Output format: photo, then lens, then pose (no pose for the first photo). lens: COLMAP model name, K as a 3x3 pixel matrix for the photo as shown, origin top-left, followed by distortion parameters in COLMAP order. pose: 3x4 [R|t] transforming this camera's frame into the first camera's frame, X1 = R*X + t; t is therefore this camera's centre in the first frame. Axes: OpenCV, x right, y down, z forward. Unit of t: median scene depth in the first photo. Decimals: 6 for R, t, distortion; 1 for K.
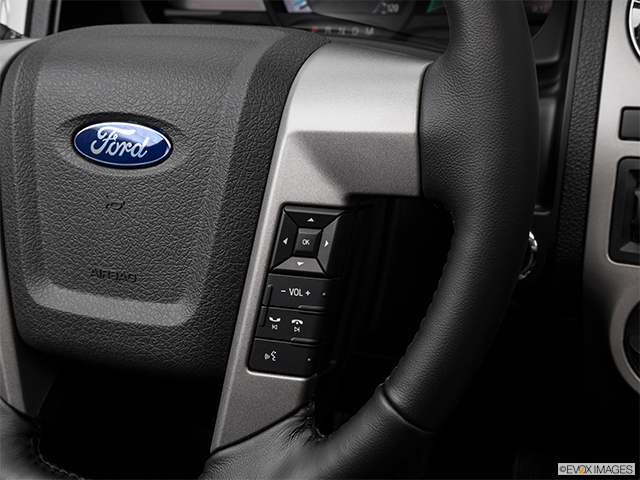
lens RADIAL K [[898.0, 0, 320.0], [0, 898.0, 242.2], [0, 0, 1]] dist [0.073215, 0.000000]
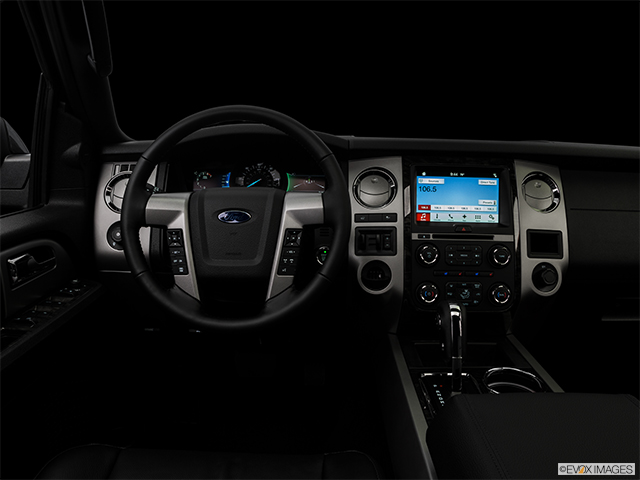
lens RADIAL K [[484.3, 0, 319.4], [0, 484.3, 235.9], [0, 0, 1]] dist [-0.110864, 0.042467]
pose [[0.926359, -0.007487, 0.376567, -0.623311], [0.092160, 0.973916, -0.207350, 0.387433], [-0.365192, 0.226785, 0.902886, -0.807878]]
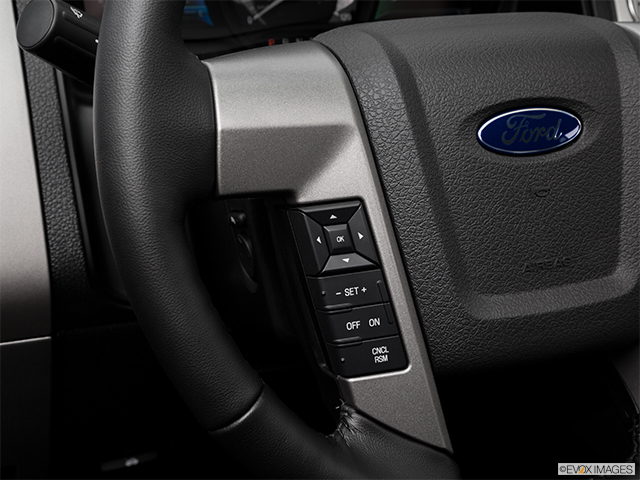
lens RADIAL K [[898.0, 0, 320.7], [0, 898.0, 239.9], [0, 0, 1]] dist [0.073215, 0.000000]
pose [[0.693977, -0.186302, 0.695476, -1.074333], [0.228488, 0.972999, 0.032648, -0.077493], [-0.682780, 0.136251, 0.717807, 0.473270]]
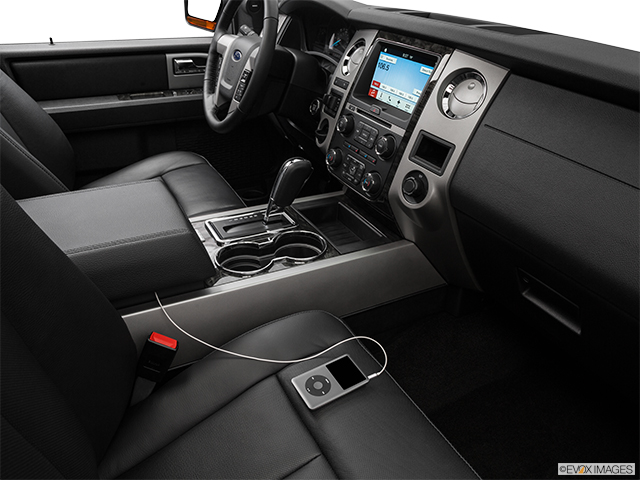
lens RADIAL K [[484.3, 0, 318.6], [0, 484.3, 240.2], [0, 0, 1]] dist [-0.110864, 0.042467]
pose [[0.774393, 0.406595, -0.484764, 1.950636], [-0.364212, 0.912971, 0.183938, 0.193106], [0.517364, 0.034116, 0.855085, -1.063063]]
